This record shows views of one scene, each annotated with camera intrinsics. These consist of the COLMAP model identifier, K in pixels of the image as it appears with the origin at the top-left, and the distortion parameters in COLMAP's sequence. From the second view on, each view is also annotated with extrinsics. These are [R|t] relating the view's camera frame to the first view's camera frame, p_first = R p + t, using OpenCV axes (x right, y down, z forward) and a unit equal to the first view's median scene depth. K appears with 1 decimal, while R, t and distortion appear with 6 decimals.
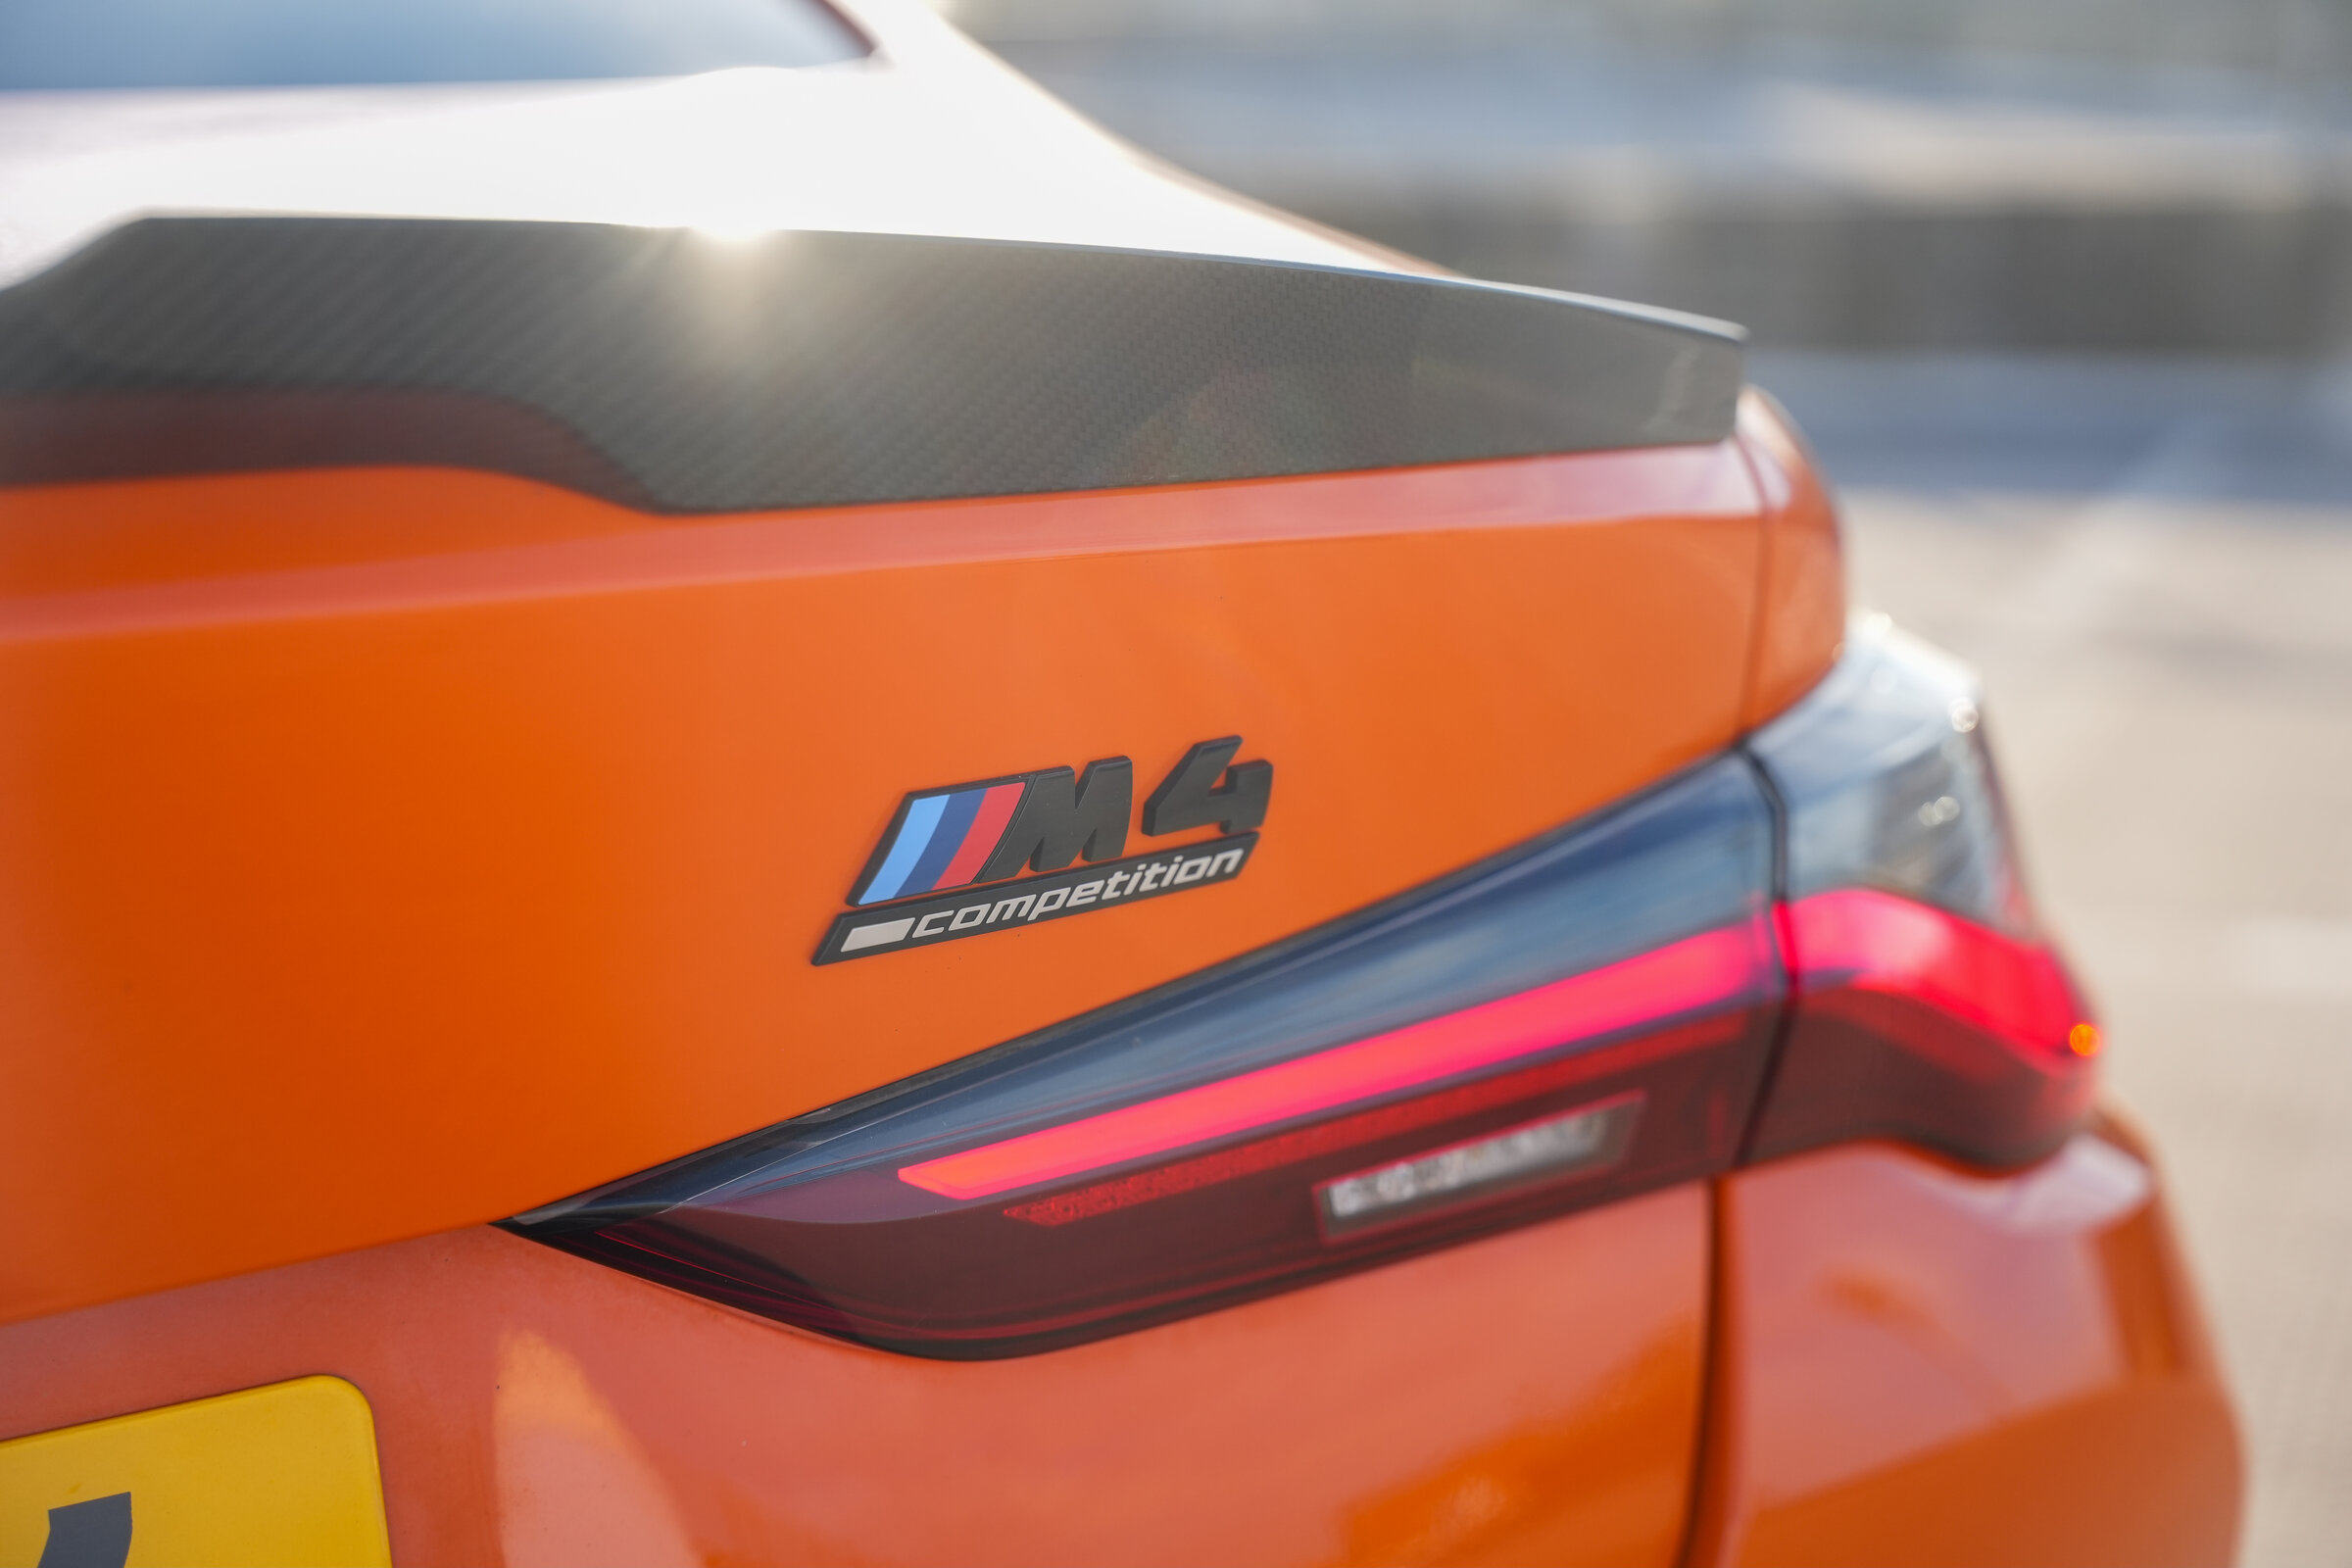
lens RADIAL K [[3482.3, 0, 1176.0], [0, 3482.3, 784.0], [0, 0, 1]] dist [0.032987, 0.498100]
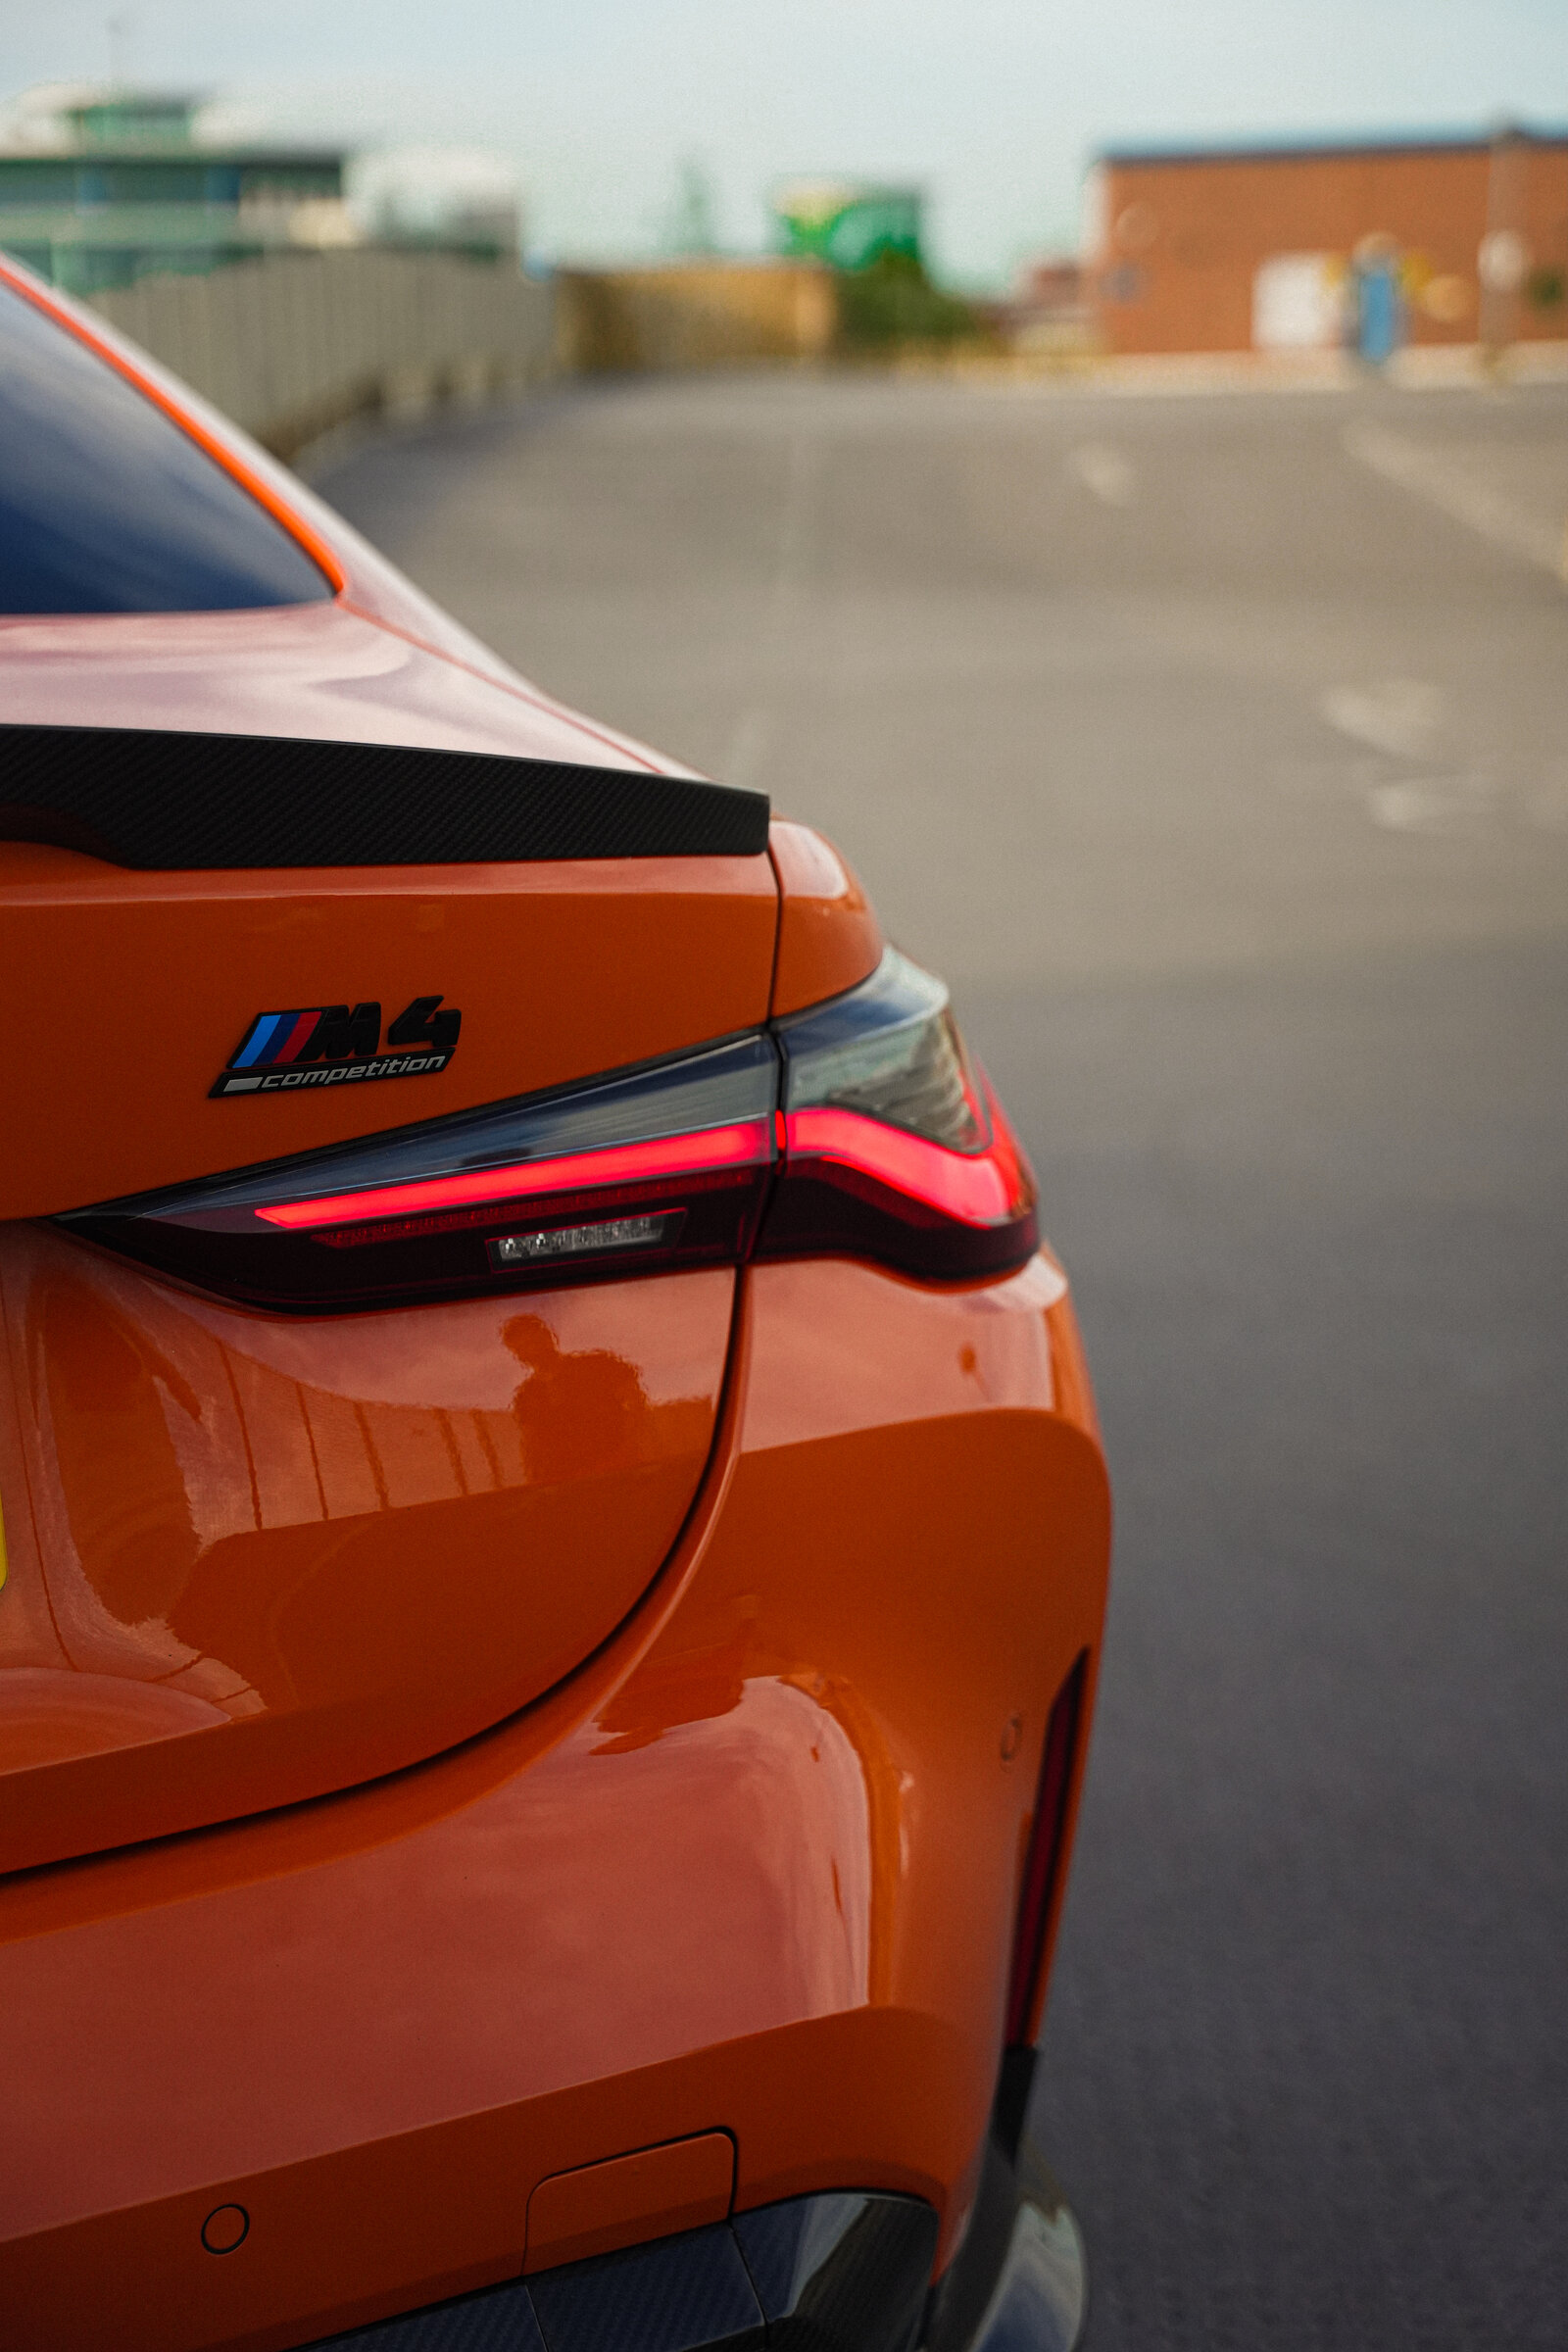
lens RADIAL K [[3482.3, 0, 782.8], [0, 3482.3, 1247.8], [0, 0, 1]] dist [0.032987, 0.498100]
pose [[0.999275, 0.037517, -0.006434, 0.228603], [-0.037367, 0.999060, 0.021970, 0.077651], [0.007252, -0.021714, 0.999738, -0.948591]]
